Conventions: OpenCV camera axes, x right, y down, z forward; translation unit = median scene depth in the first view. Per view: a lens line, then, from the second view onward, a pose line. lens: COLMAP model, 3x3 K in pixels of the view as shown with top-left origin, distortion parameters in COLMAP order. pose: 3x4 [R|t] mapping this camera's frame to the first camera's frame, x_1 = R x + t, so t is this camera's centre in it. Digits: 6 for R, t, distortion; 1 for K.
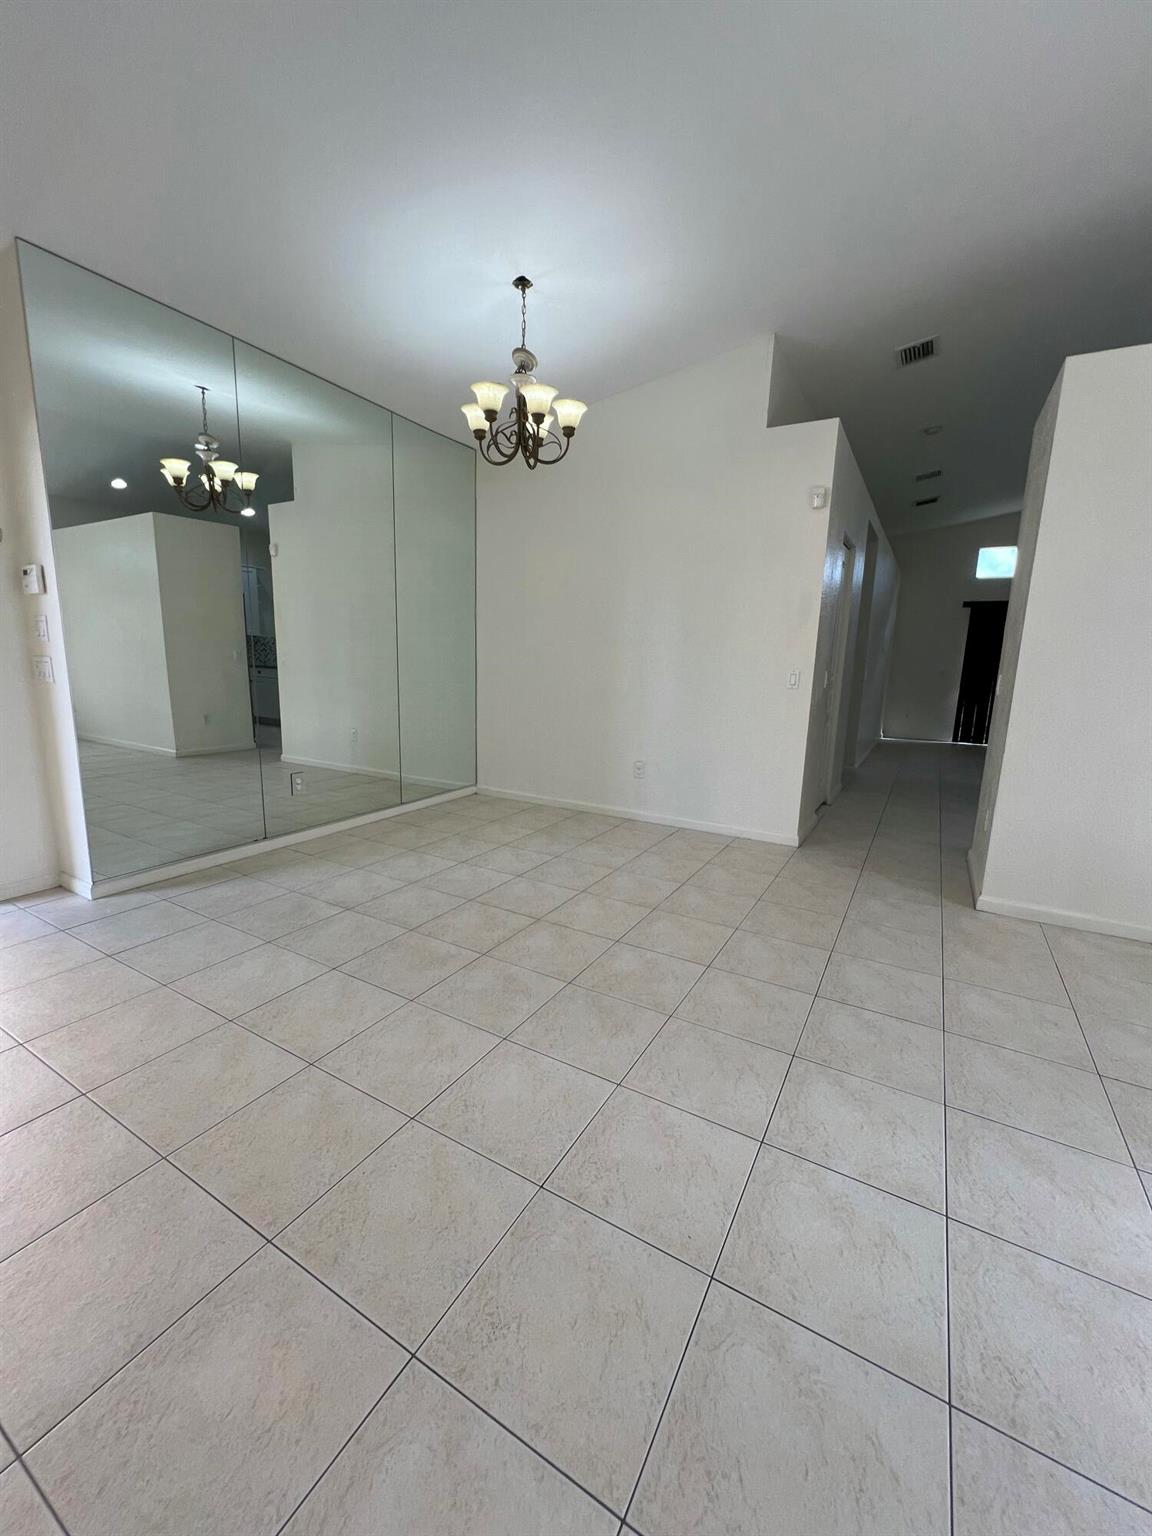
lens RADIAL K [[613.0, 0, 574.6], [0, 613.0, 772.7], [0, 0, 1]] dist [-0.001952, 0.001180]
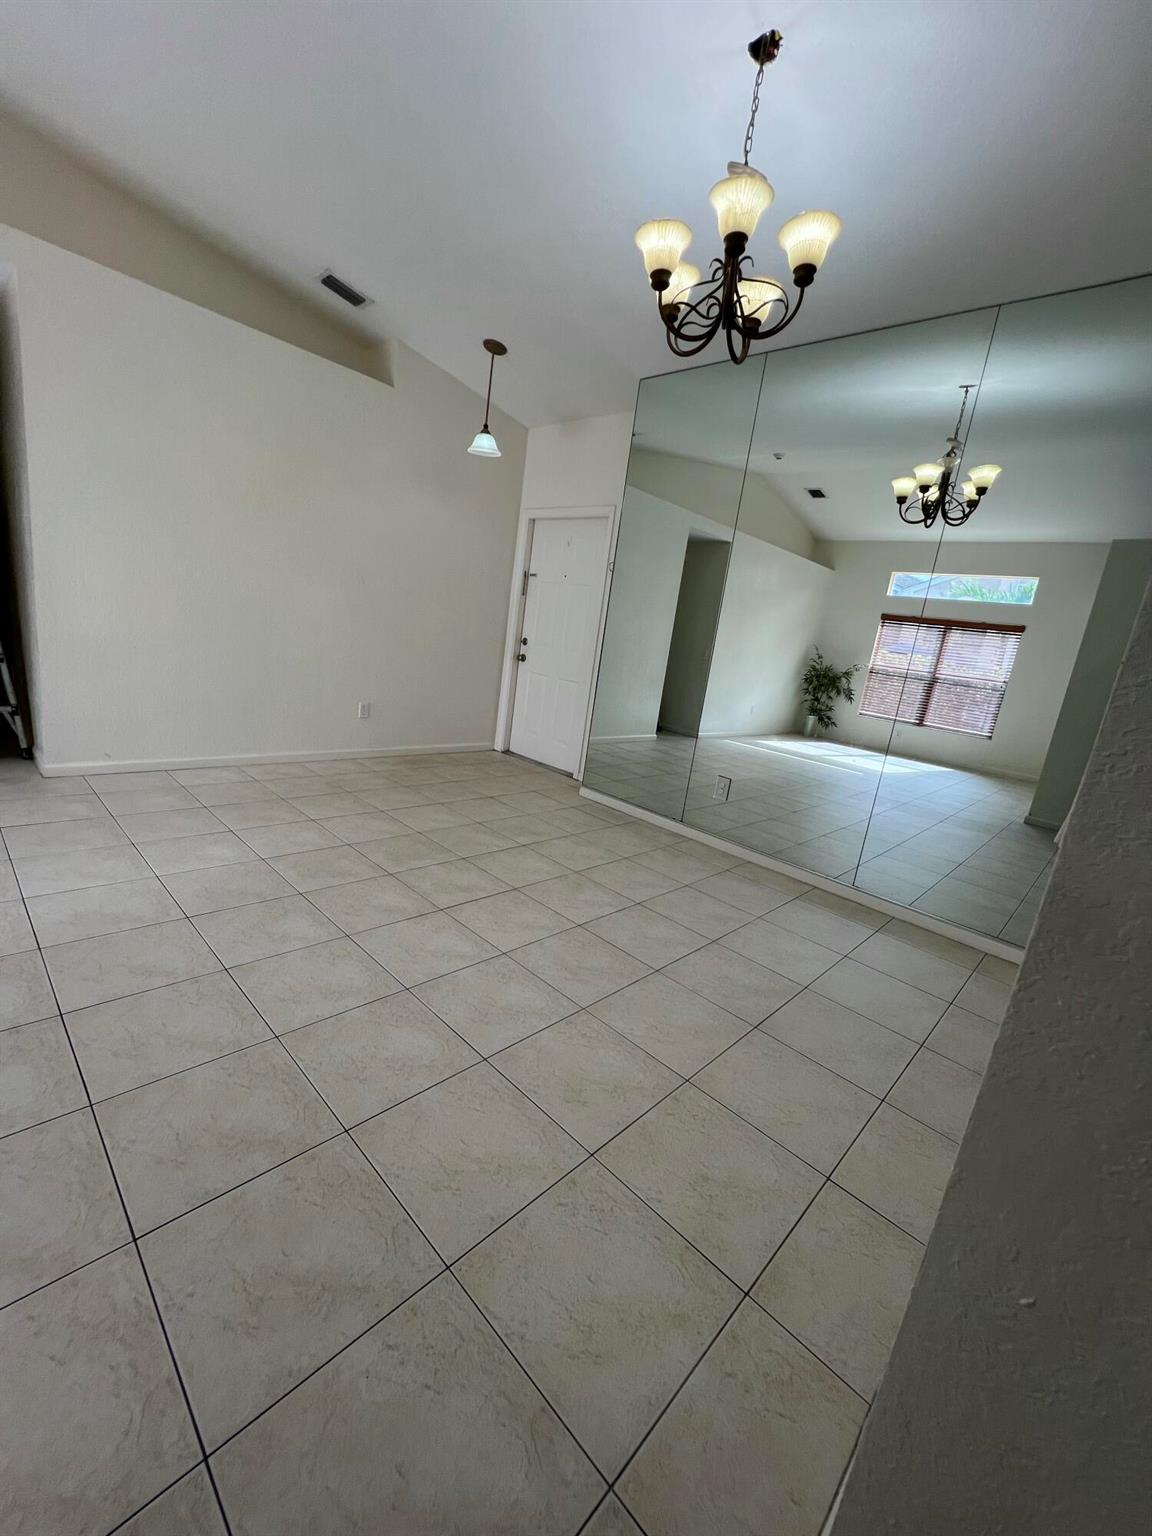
lens RADIAL K [[613.0, 0, 565.6], [0, 613.0, 744.3], [0, 0, 1]] dist [-0.001952, 0.001180]
pose [[-0.223049, 0.130175, -0.966077, 0.688495], [-0.322903, 0.925227, 0.199222, -0.204810], [0.919773, 0.356385, -0.164337, 1.163844]]
